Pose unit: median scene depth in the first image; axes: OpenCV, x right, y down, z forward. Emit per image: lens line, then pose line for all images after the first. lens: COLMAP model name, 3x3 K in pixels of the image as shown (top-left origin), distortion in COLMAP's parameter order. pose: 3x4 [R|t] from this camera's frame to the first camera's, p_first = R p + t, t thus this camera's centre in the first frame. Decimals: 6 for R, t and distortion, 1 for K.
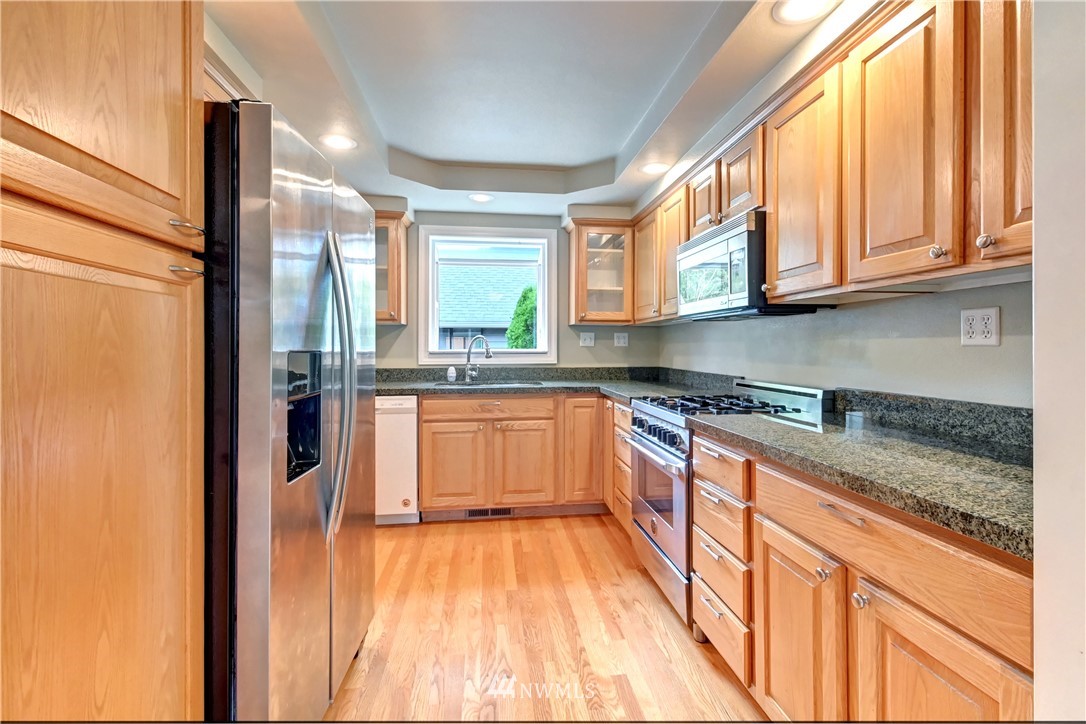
lens RADIAL K [[491.7, 0, 541.2], [0, 491.7, 352.1], [0, 0, 1]] dist [0.000351, -0.000205]
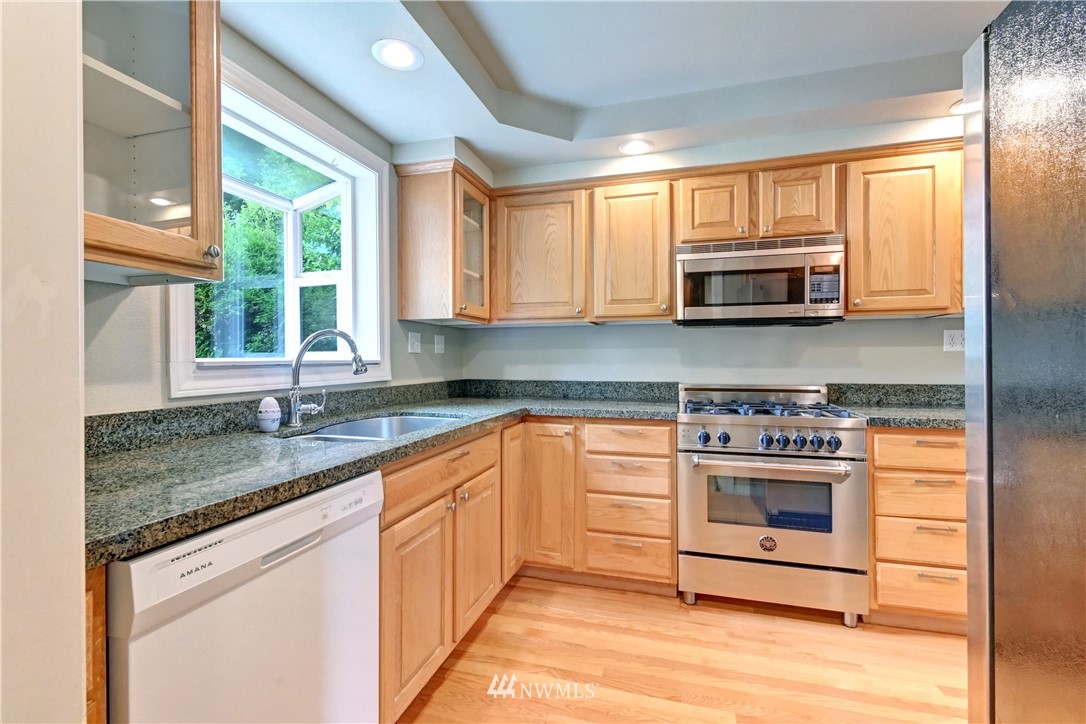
lens RADIAL K [[494.5, 0, 543.0], [0, 494.5, 362.0], [0, 0, 1]] dist [-0.000087, -0.000010]
pose [[0.411990, -0.007534, 0.911157, -0.486935], [0.011843, 0.999926, 0.002913, 0.000716], [-0.911111, 0.009591, 0.412048, 0.608926]]
